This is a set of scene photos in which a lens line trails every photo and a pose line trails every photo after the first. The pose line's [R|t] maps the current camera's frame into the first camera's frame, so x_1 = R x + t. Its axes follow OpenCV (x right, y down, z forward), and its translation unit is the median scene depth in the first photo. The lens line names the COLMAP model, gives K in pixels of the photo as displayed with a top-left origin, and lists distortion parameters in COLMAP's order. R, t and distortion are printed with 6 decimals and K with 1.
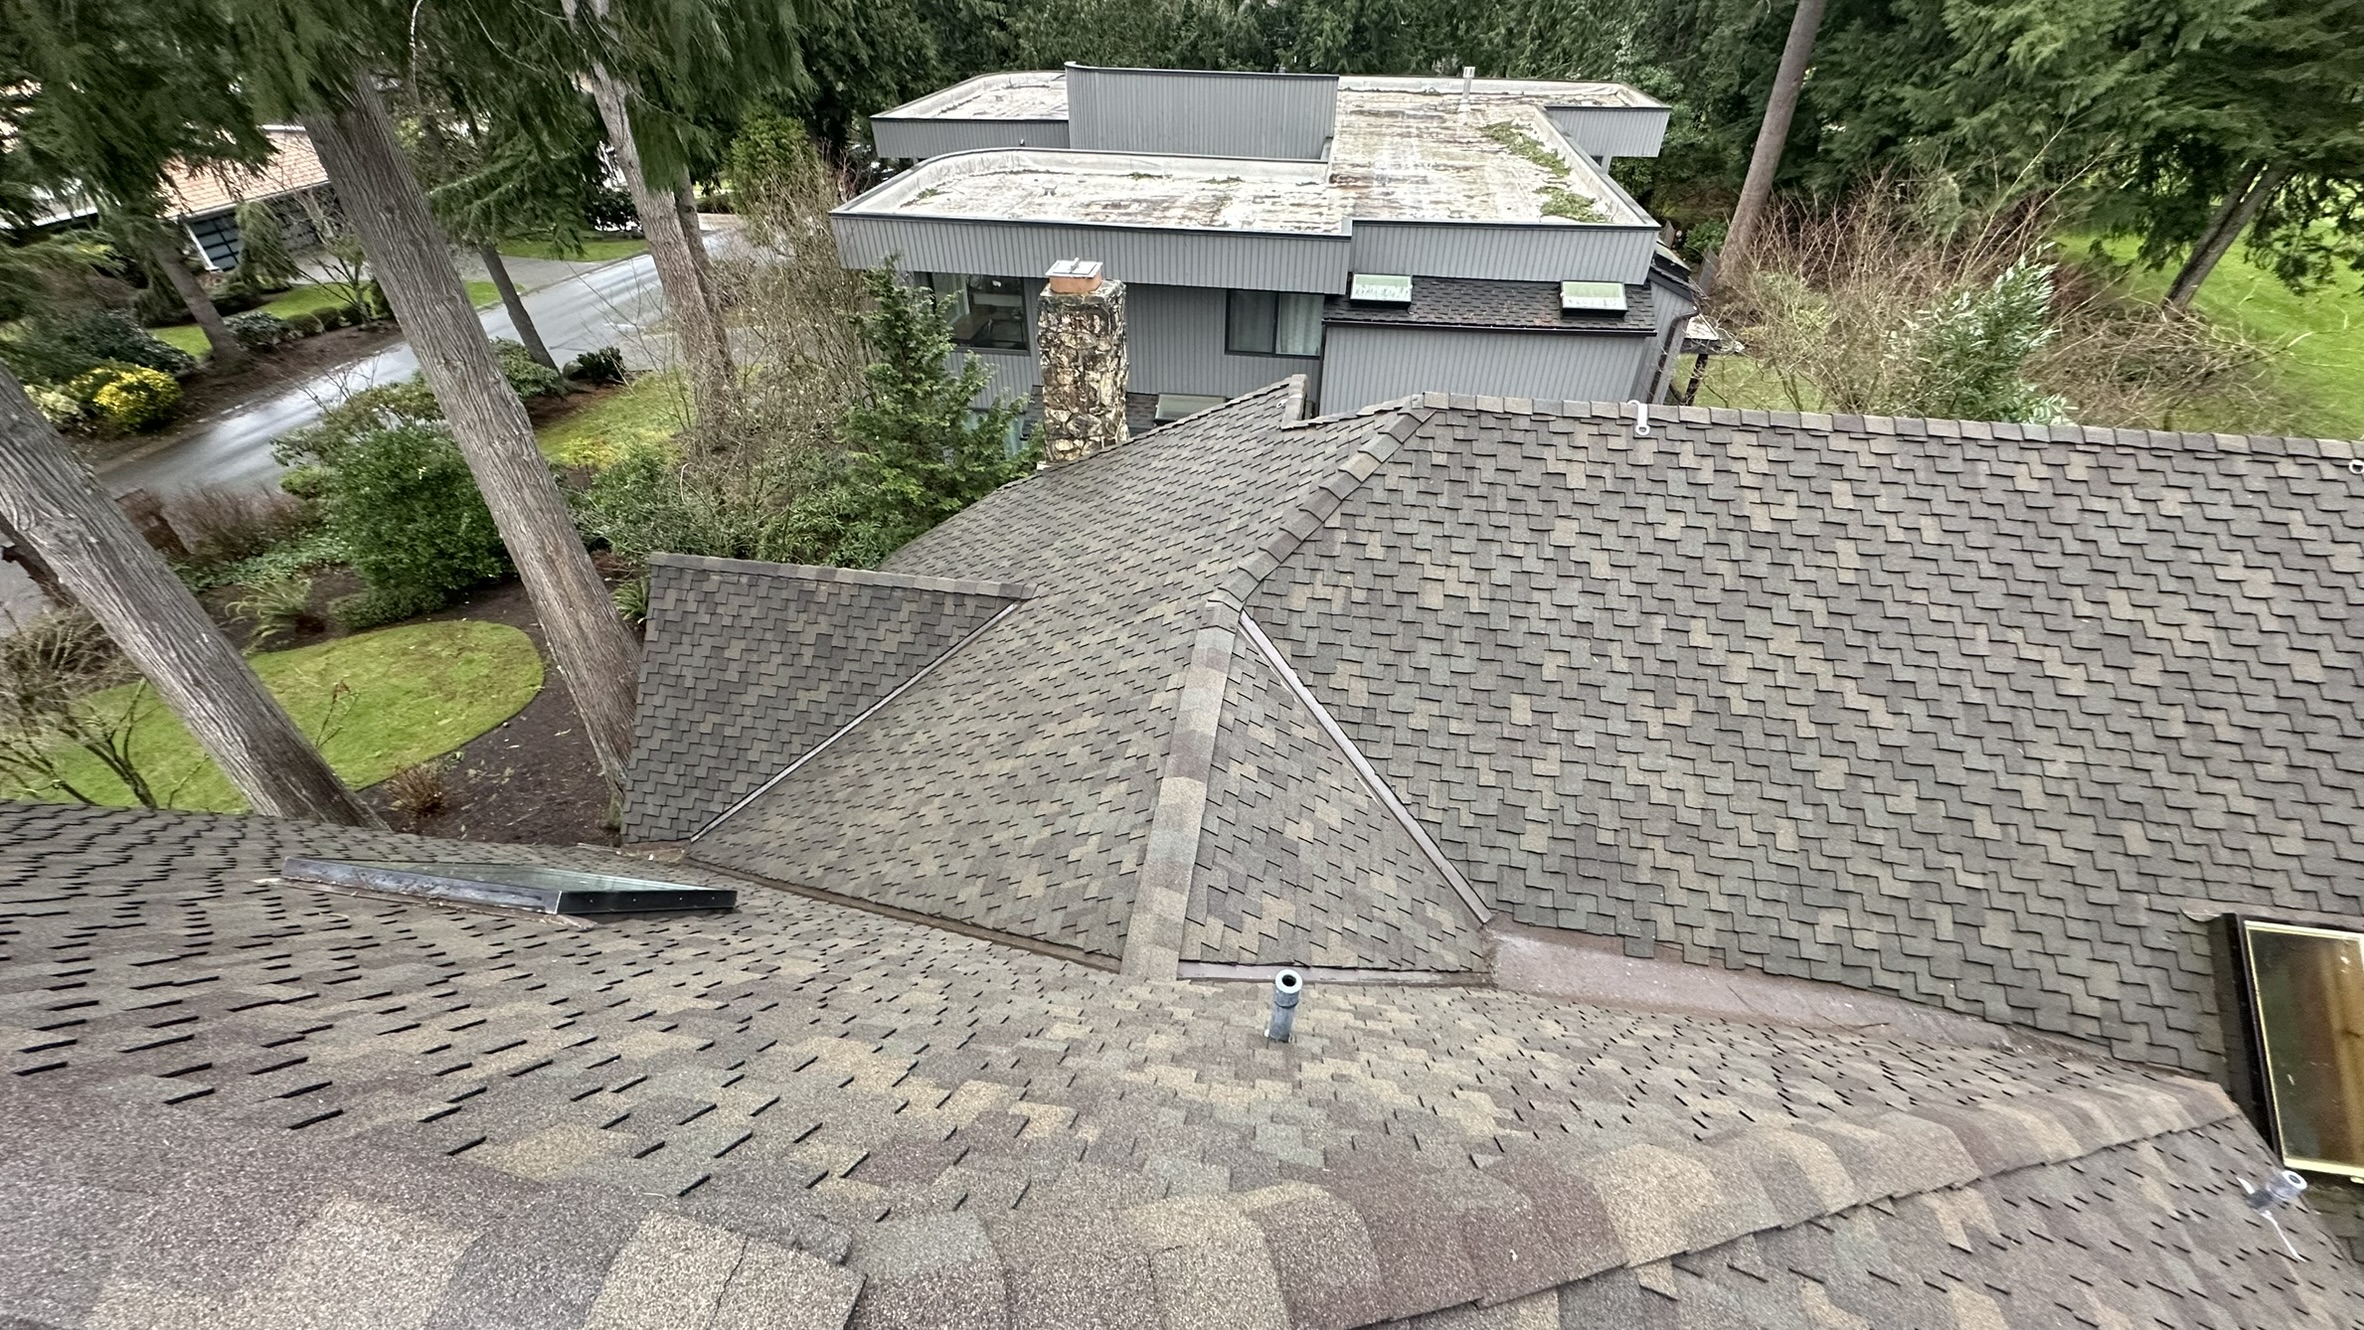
lens RADIAL K [[937.2, 0, 1181.5], [0, 937.2, 660.2], [0, 0, 1]] dist [0.001394, -0.000514]
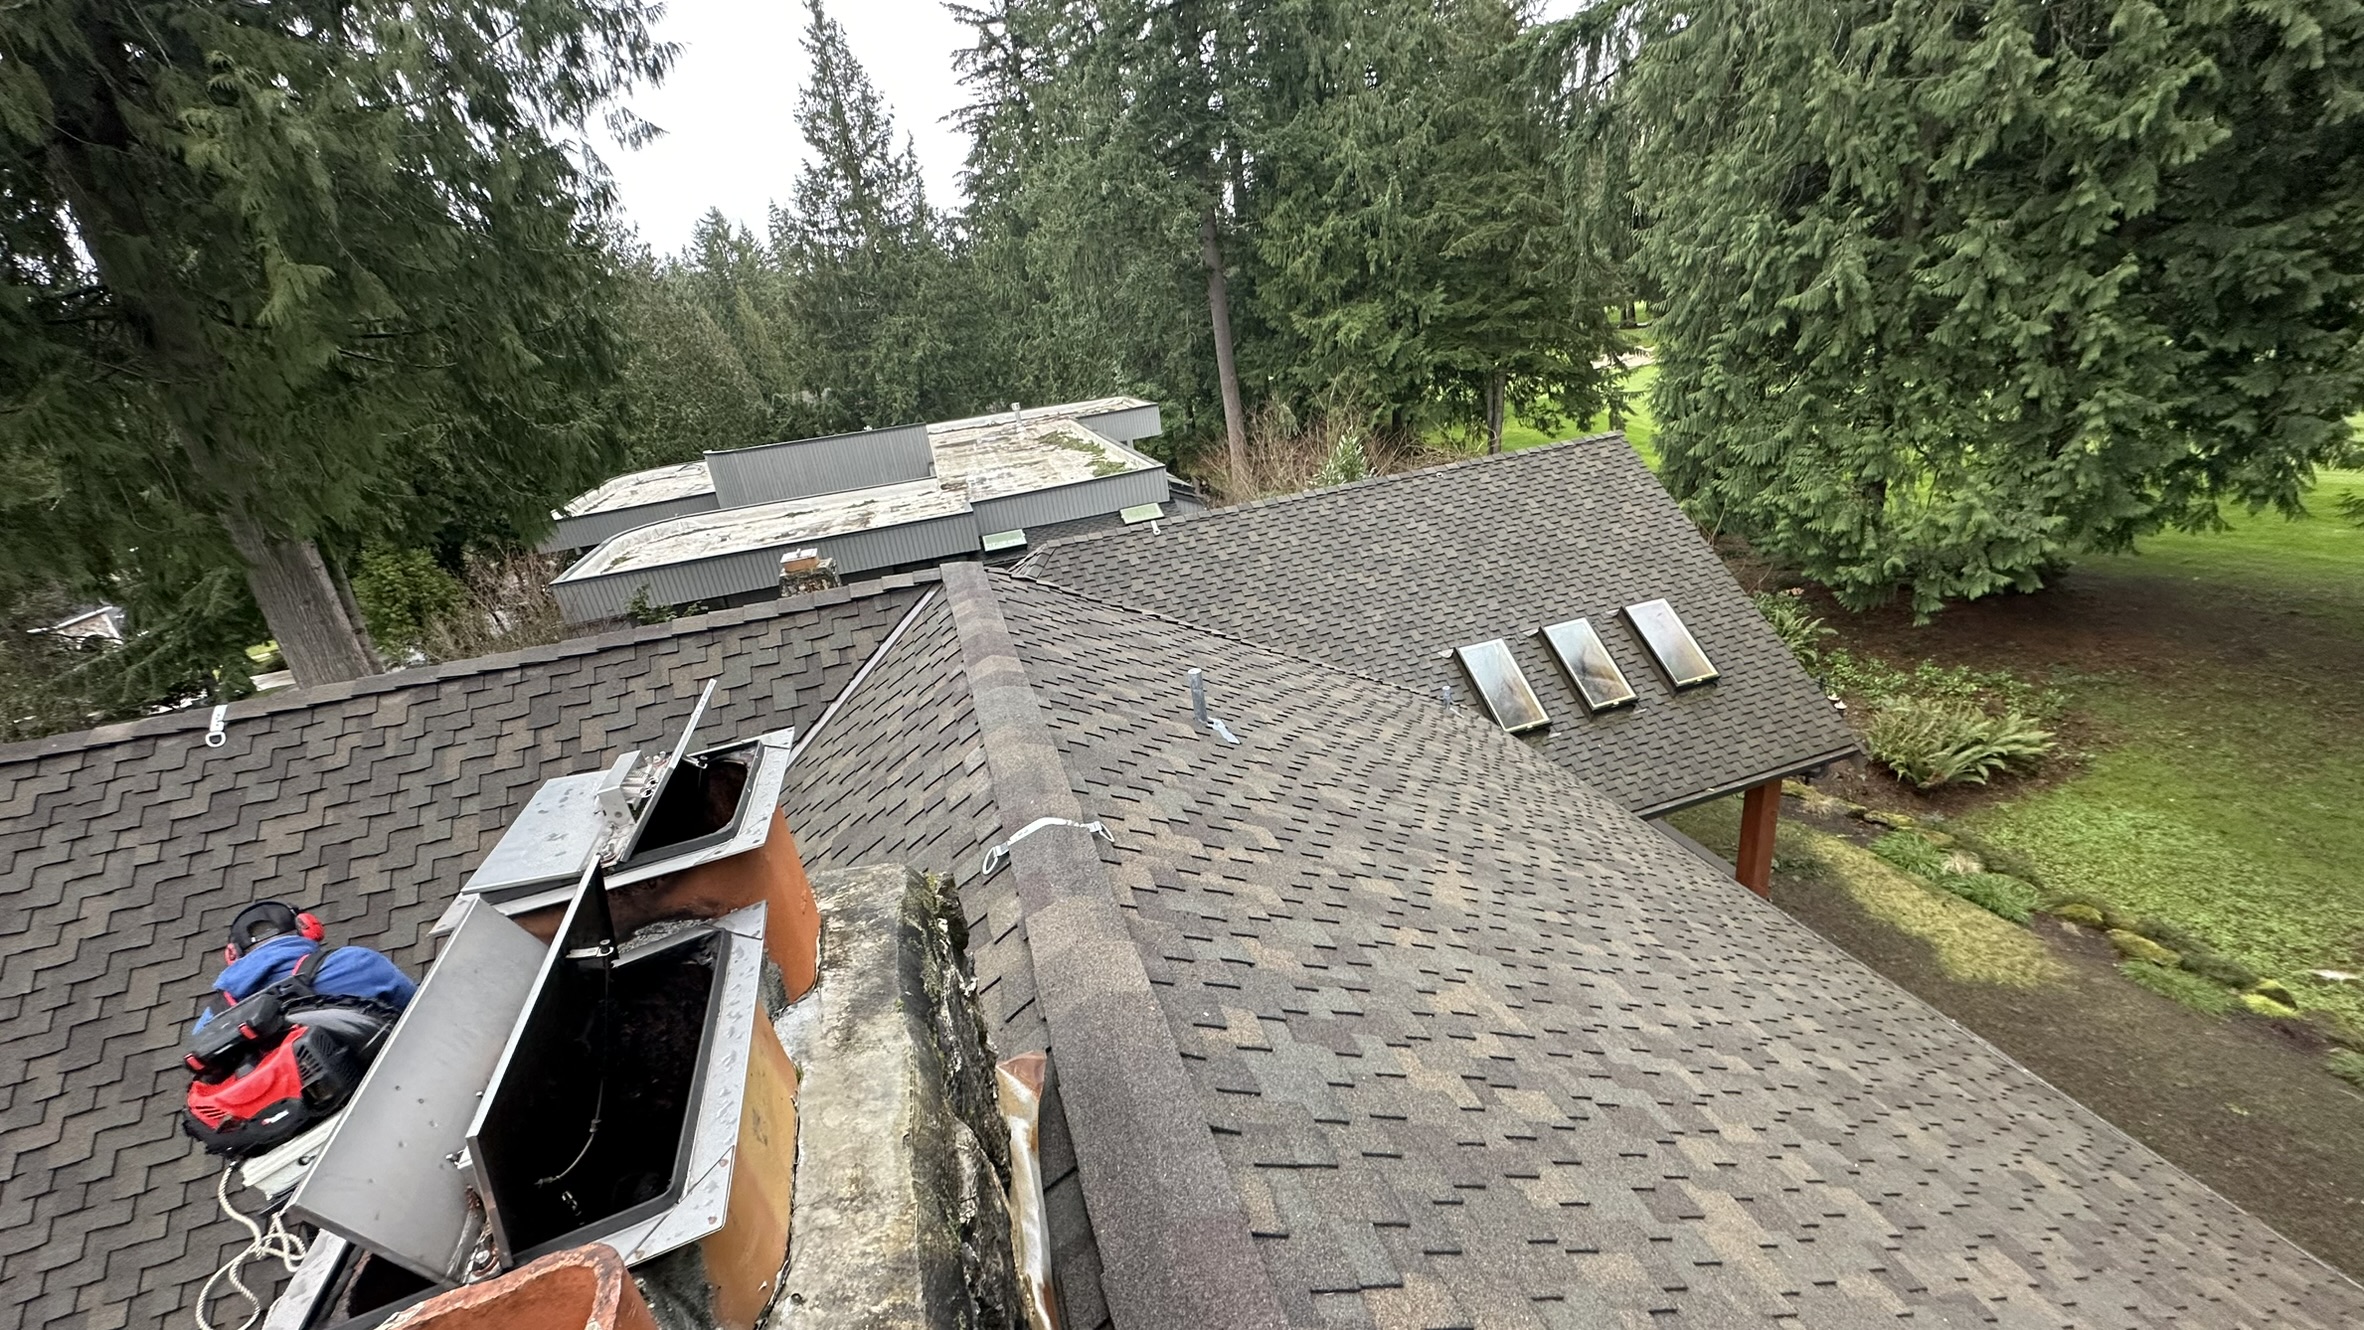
lens RADIAL K [[937.2, 0, 1185.8], [0, 937.2, 662.5], [0, 0, 1]] dist [0.001394, -0.000514]
pose [[0.896560, -0.262579, 0.356696, -0.074828], [0.357976, 0.903822, -0.234435, 0.158657], [-0.260832, 0.337873, 0.904328, -0.230328]]
